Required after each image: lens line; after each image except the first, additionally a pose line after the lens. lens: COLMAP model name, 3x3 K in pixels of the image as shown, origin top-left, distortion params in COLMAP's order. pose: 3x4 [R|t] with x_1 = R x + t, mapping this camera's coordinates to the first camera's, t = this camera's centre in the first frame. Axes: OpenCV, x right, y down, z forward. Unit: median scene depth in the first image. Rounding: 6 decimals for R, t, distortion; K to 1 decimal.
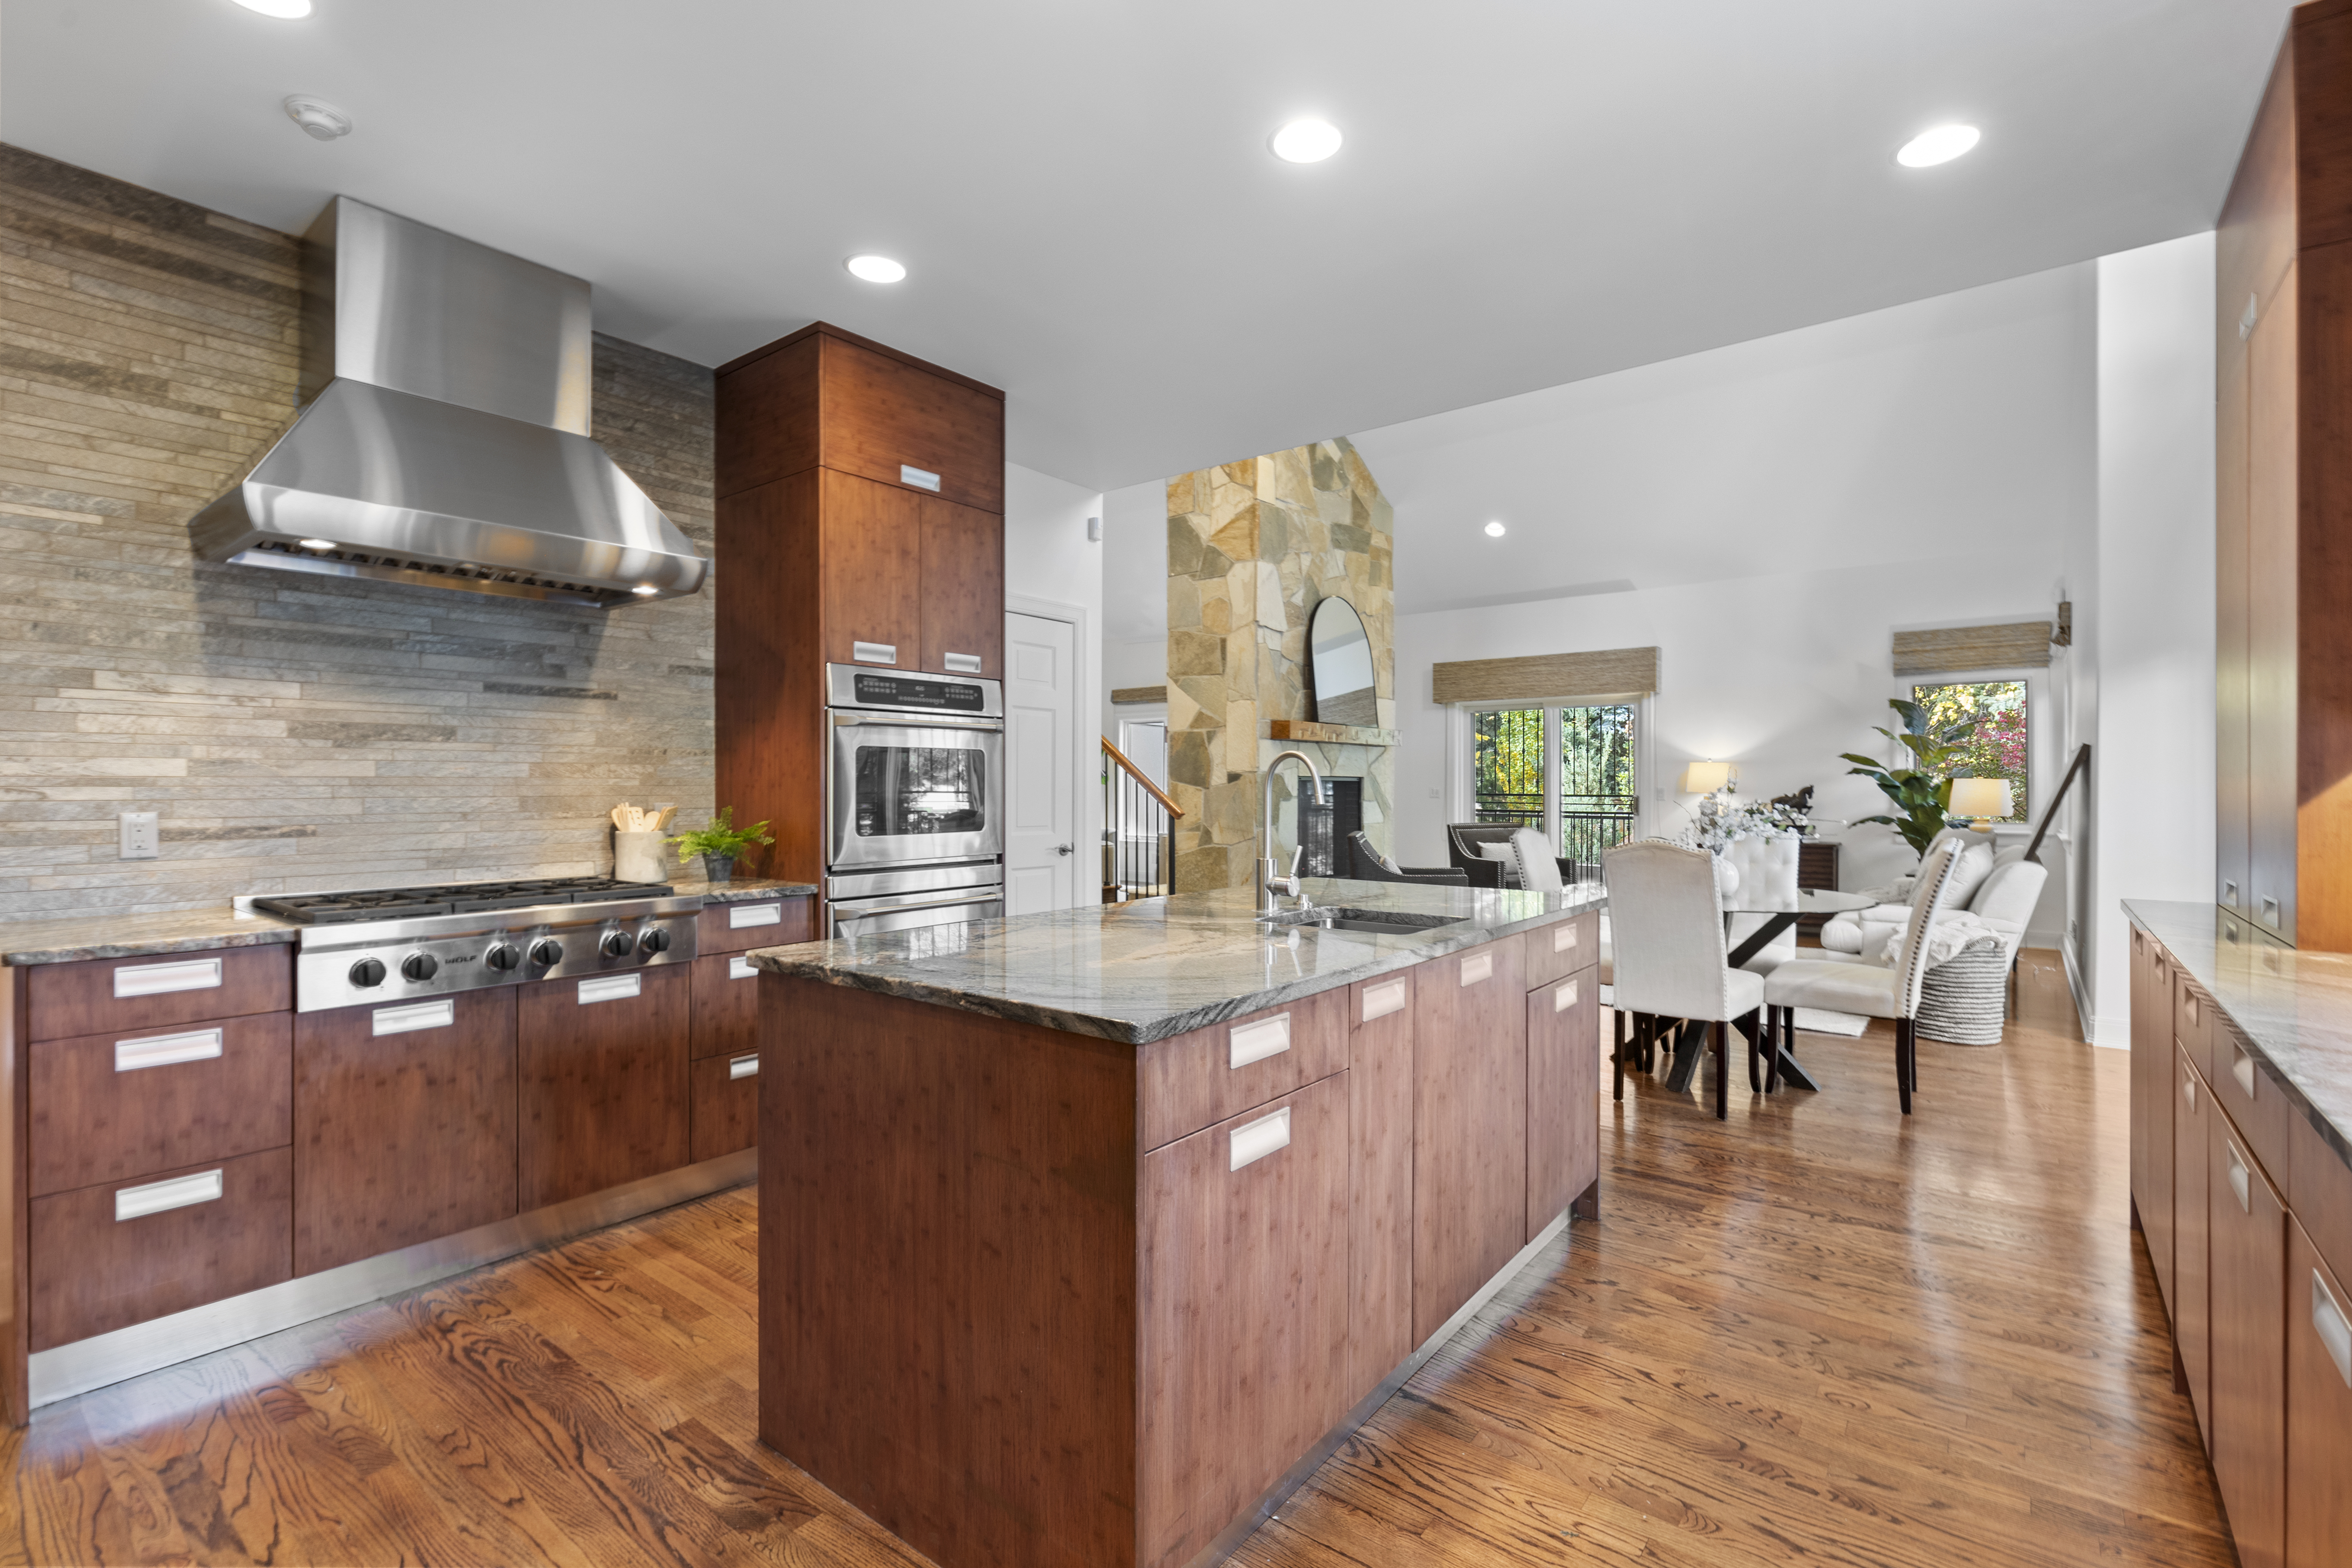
lens RADIAL K [[1053.5, 0, 1173.3], [0, 1053.5, 790.1], [0, 0, 1]] dist [0.006460, -0.001644]
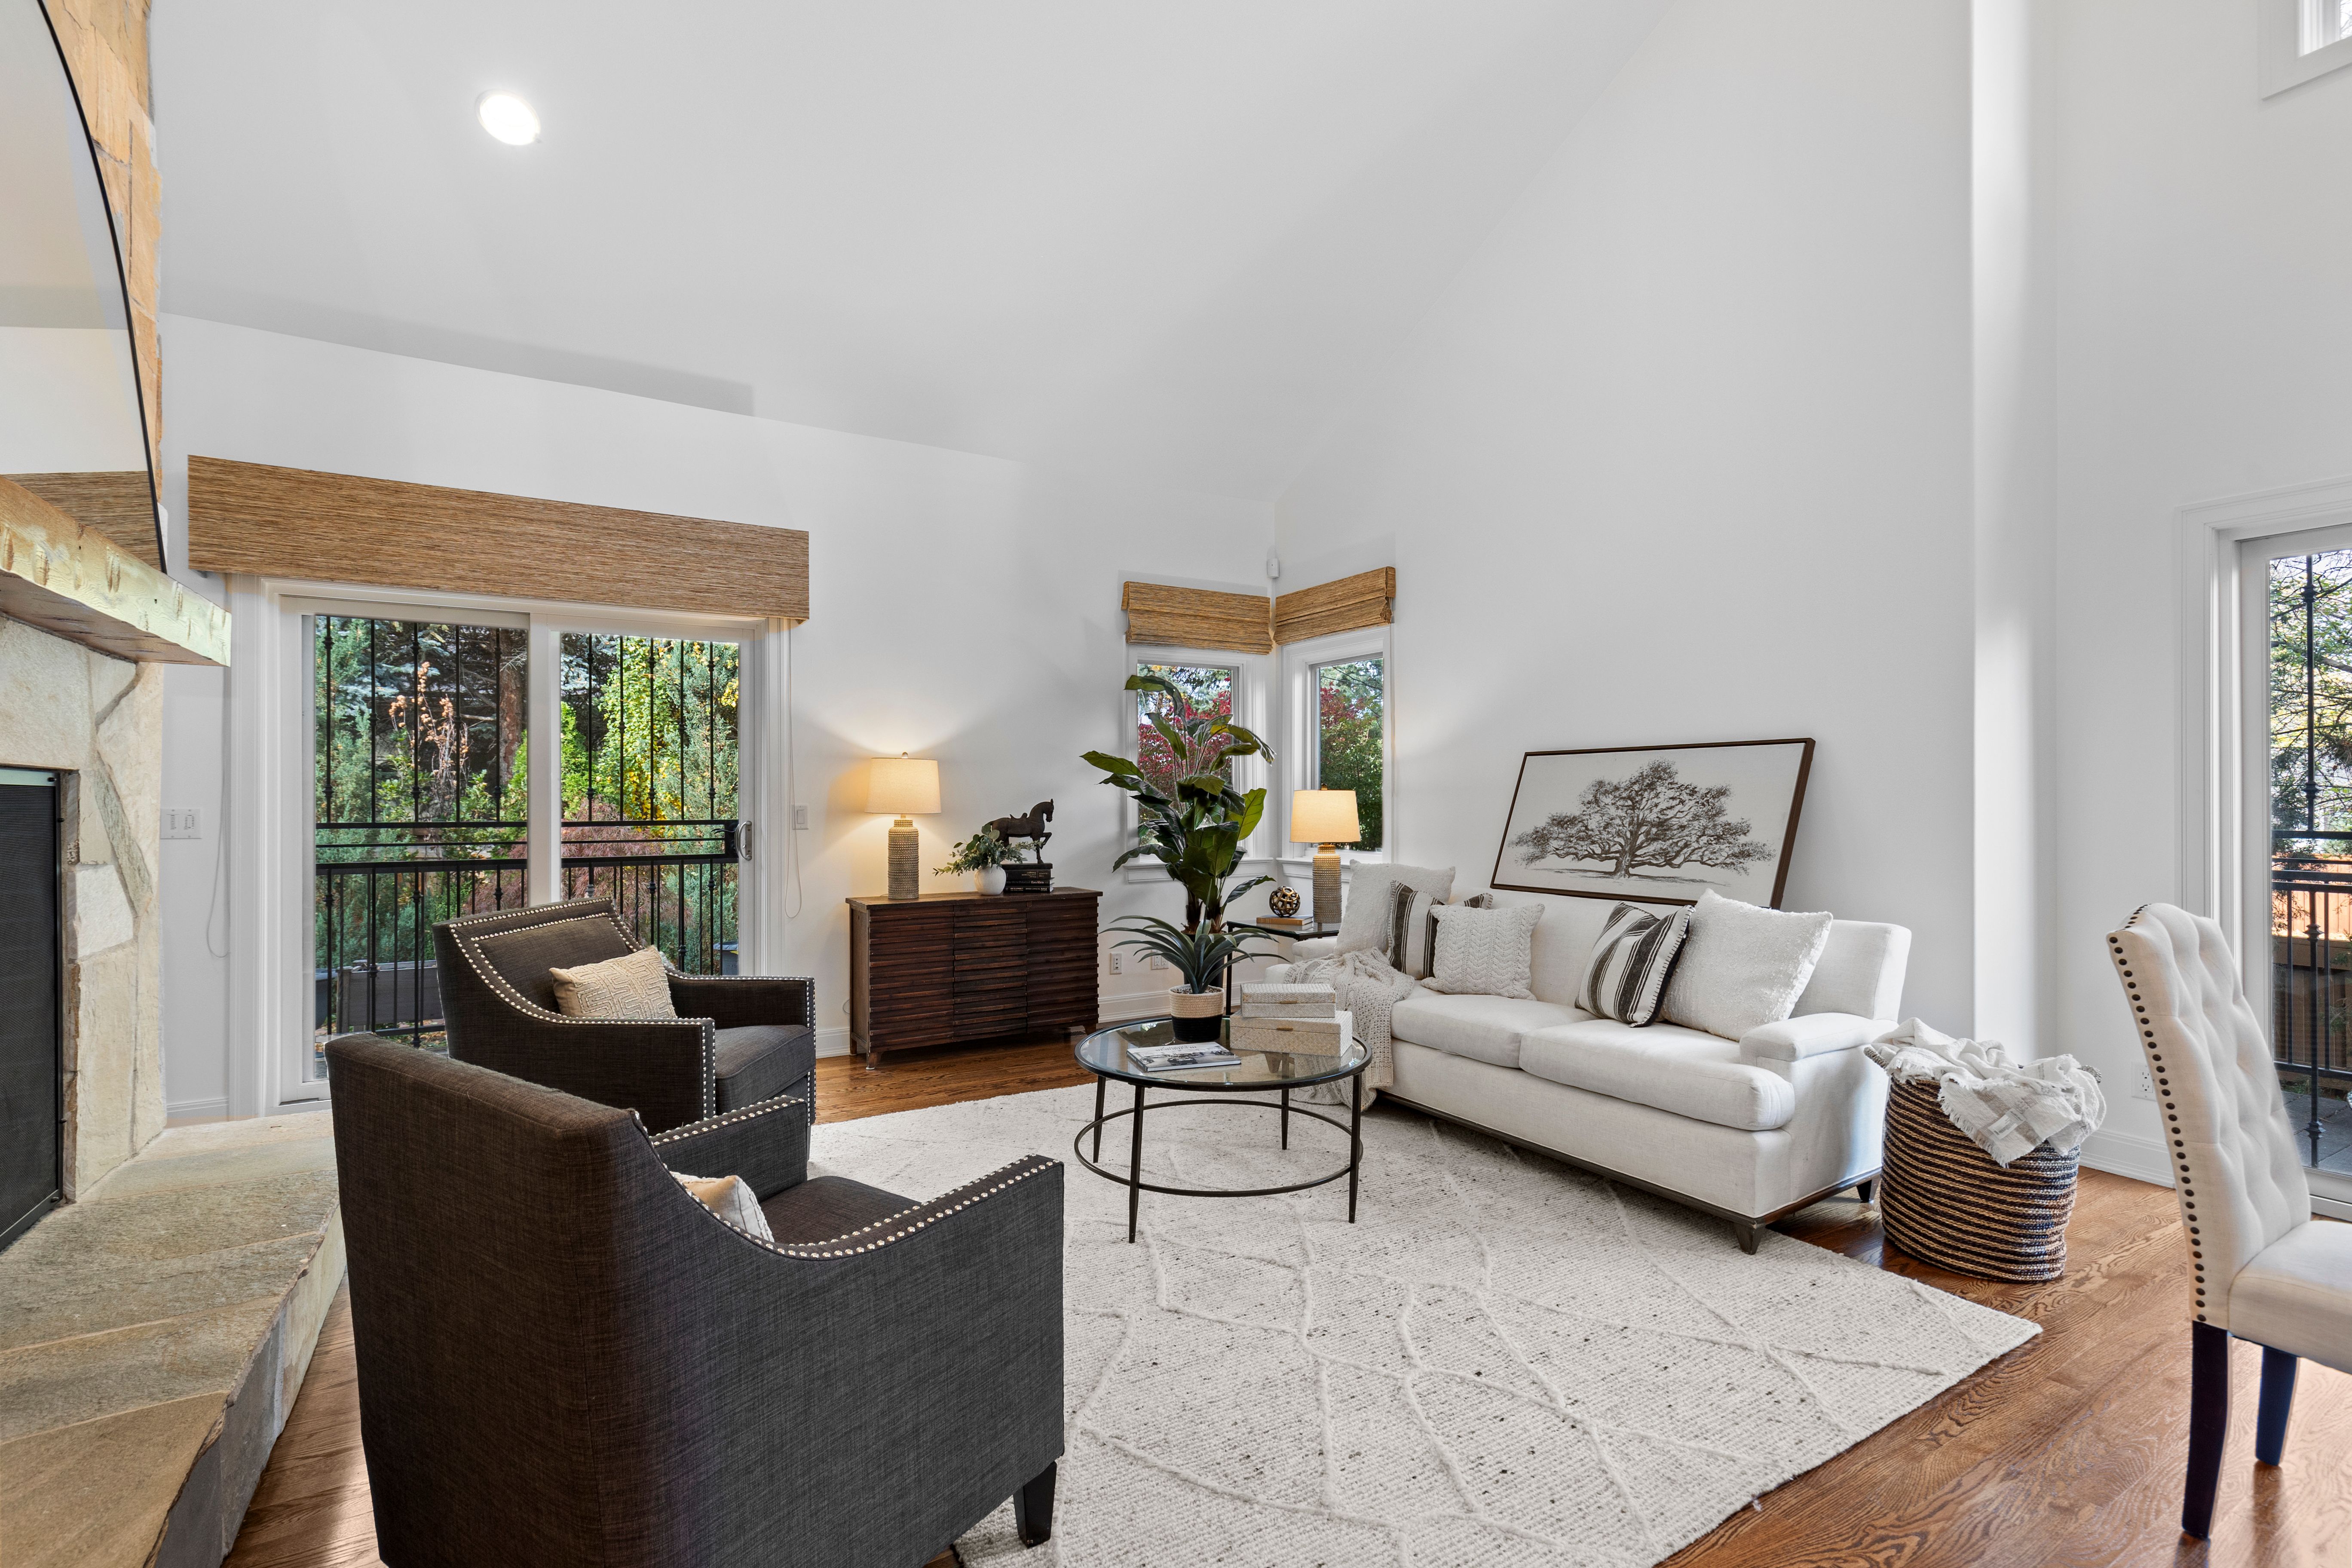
lens RADIAL K [[1053.5, 0, 1168.8], [0, 1053.5, 787.4], [0, 0, 1]] dist [0.006460, -0.001644]
pose [[0.354902, 0.009615, 0.934854, 0.097190], [0.005458, 0.999909, -0.012356, -0.009608], [-0.934887, 0.009488, 0.354818, 1.669900]]
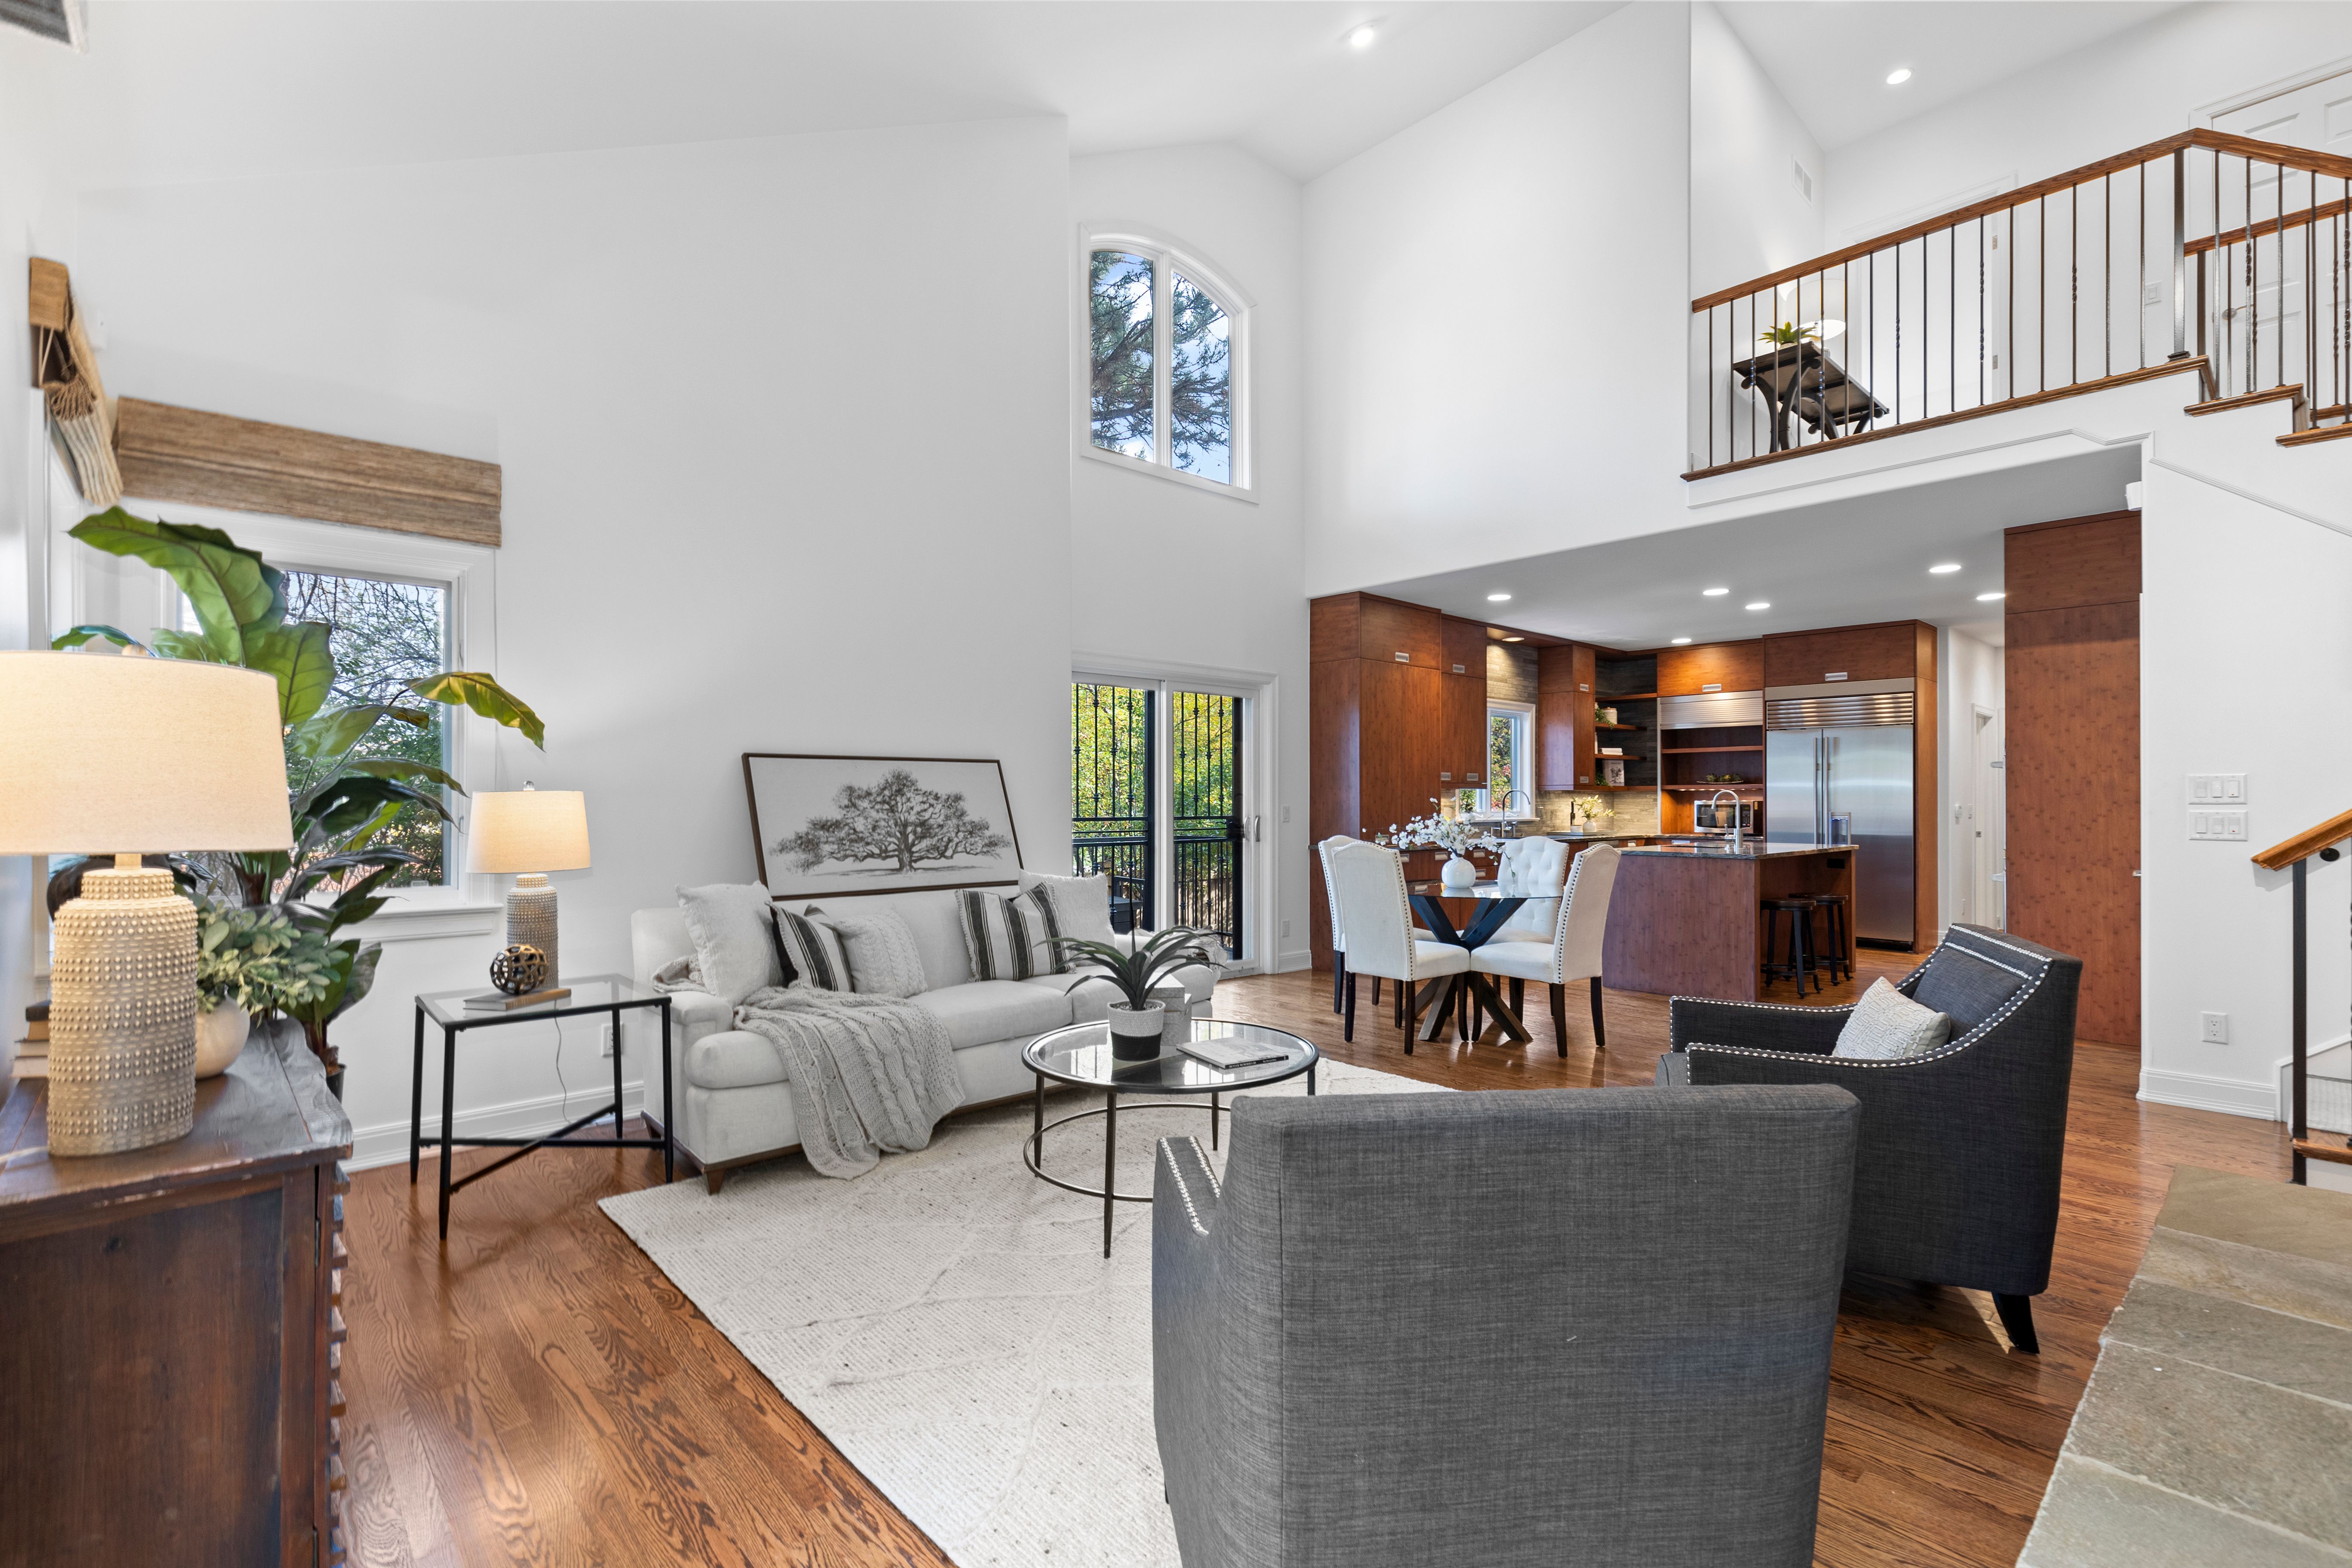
lens RADIAL K [[1053.5, 0, 1173.7], [0, 1053.5, 794.8], [0, 0, 1]] dist [0.006460, -0.001644]
pose [[-0.988072, 0.001653, 0.153982, 0.801146], [0.001512, 0.999998, -0.001030, -0.016605], [-0.153983, -0.000784, -0.988073, 2.821301]]
